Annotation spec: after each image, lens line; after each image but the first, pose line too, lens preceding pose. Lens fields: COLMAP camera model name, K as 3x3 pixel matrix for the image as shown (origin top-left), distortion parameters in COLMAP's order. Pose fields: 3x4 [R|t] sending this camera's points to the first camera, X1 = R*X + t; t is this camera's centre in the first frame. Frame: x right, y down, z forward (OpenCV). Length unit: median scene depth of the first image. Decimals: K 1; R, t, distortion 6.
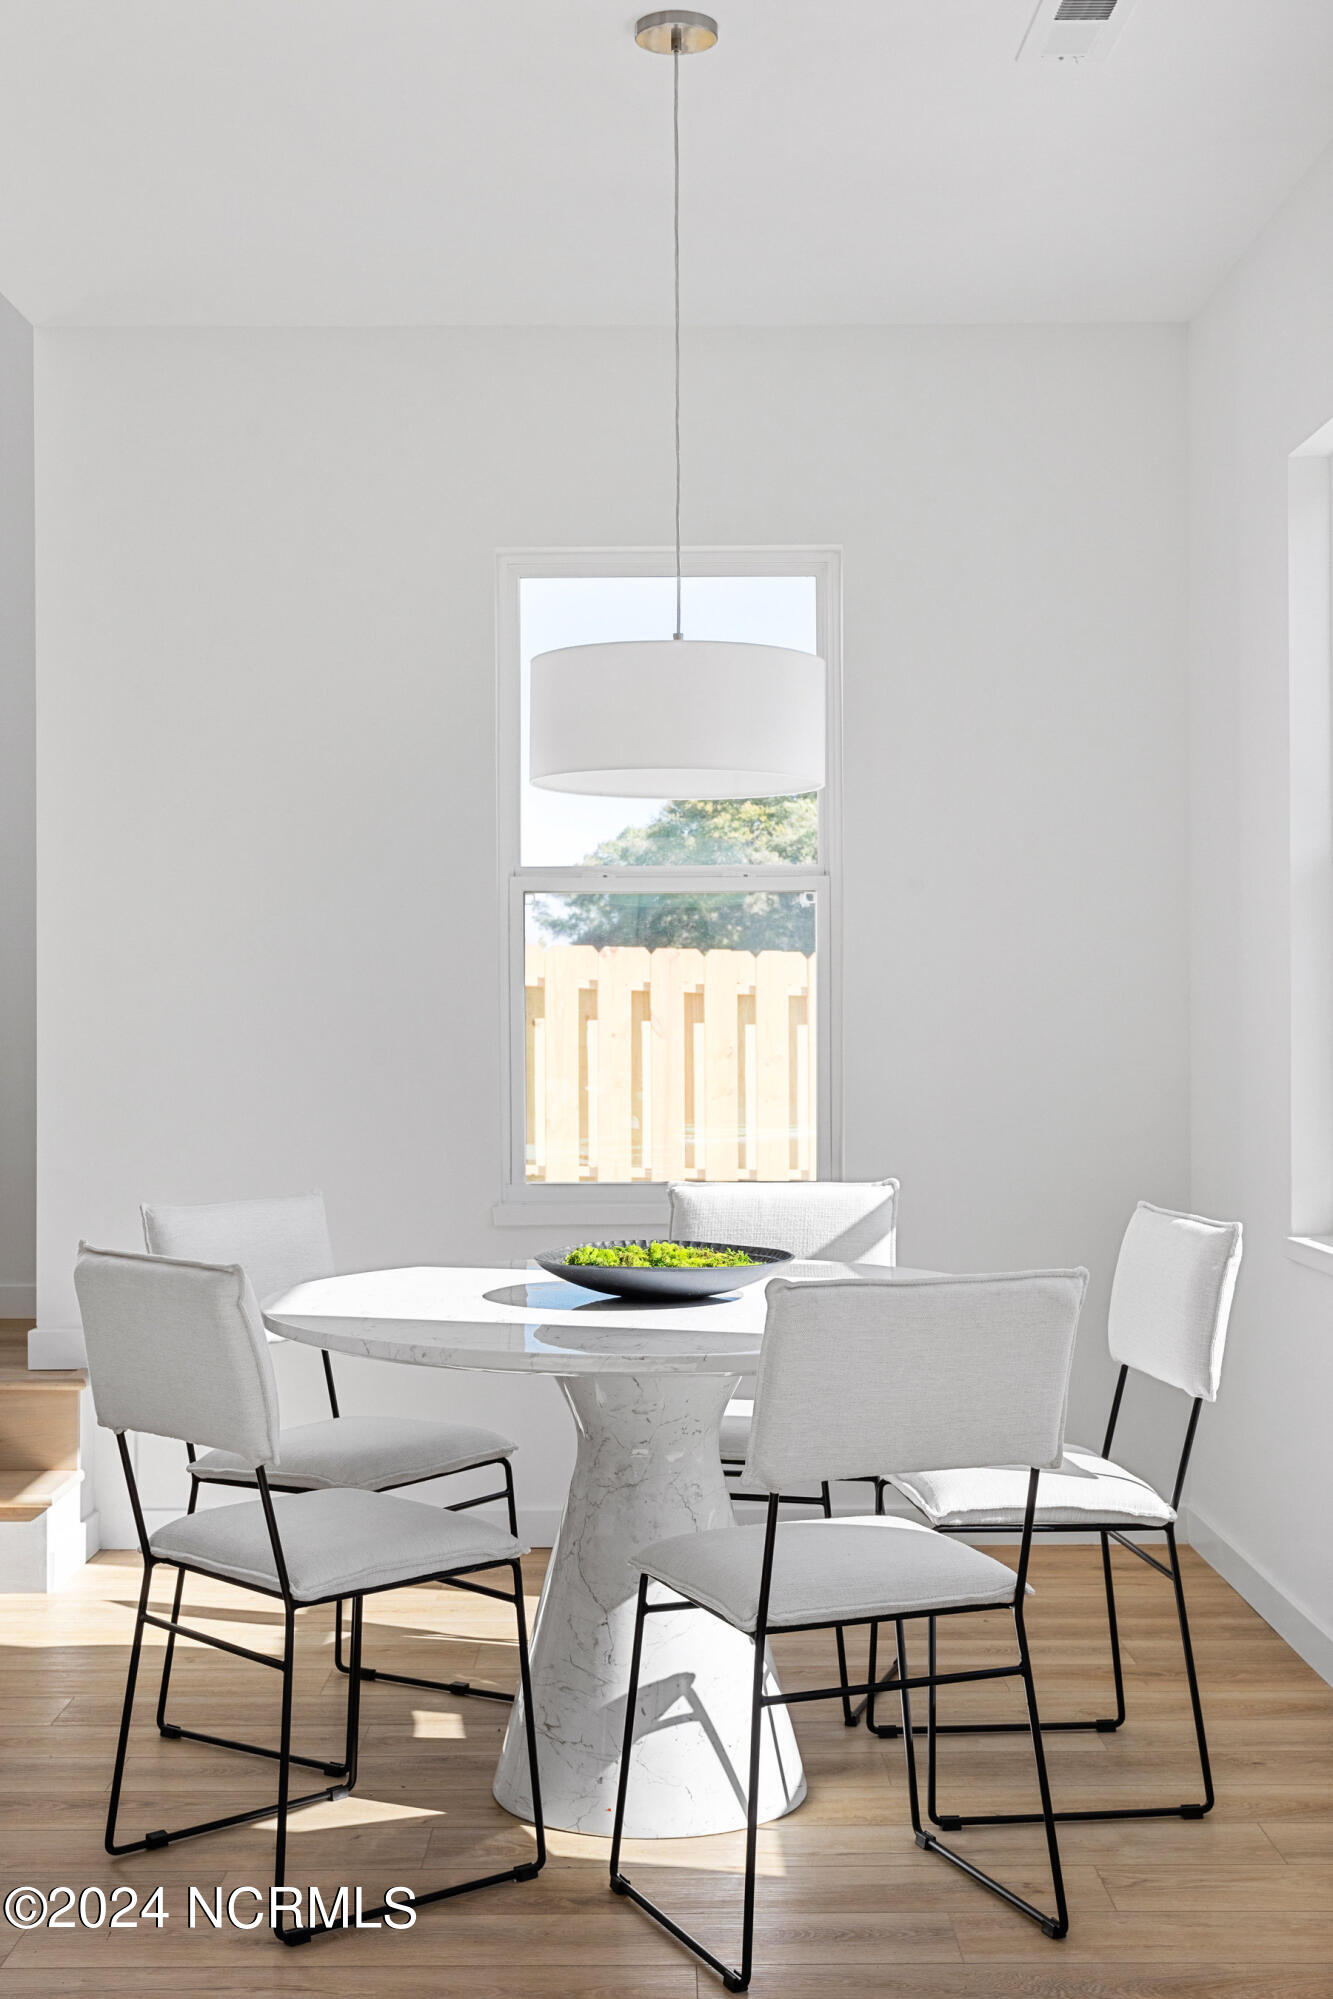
lens RADIAL K [[2410.9, 0, 666.5], [0, 2410.9, 999.5], [0, 0, 1]] dist [-0.009884, -0.000373]
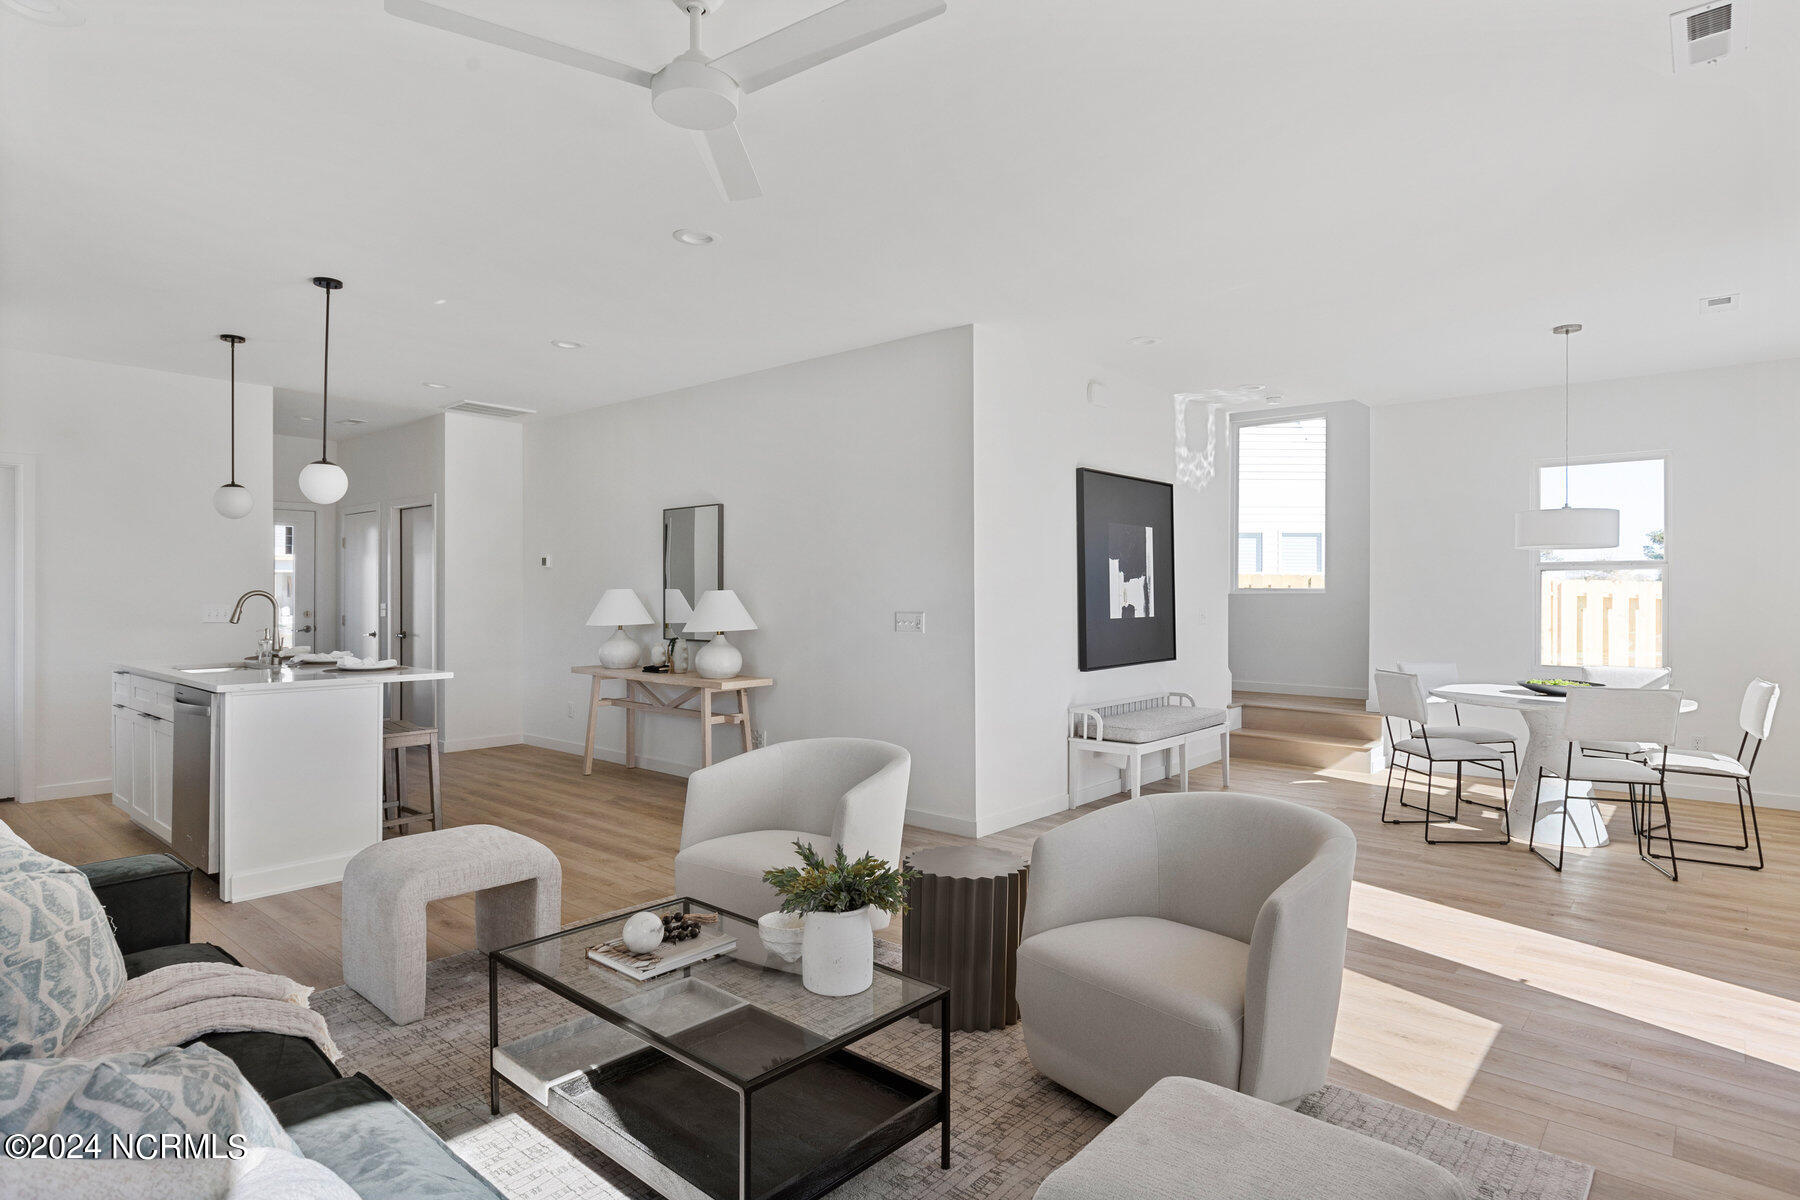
lens RADIAL K [[946.1, 0, 900.0], [0, 946.1, 600.0], [0, 0, 1]] dist [0.000500, -0.000775]
pose [[0.748245, 0.009466, -0.663355, 0.194036], [-0.000428, 0.999905, 0.013785, -0.032126], [0.663423, -0.010031, 0.748178, -0.659974]]
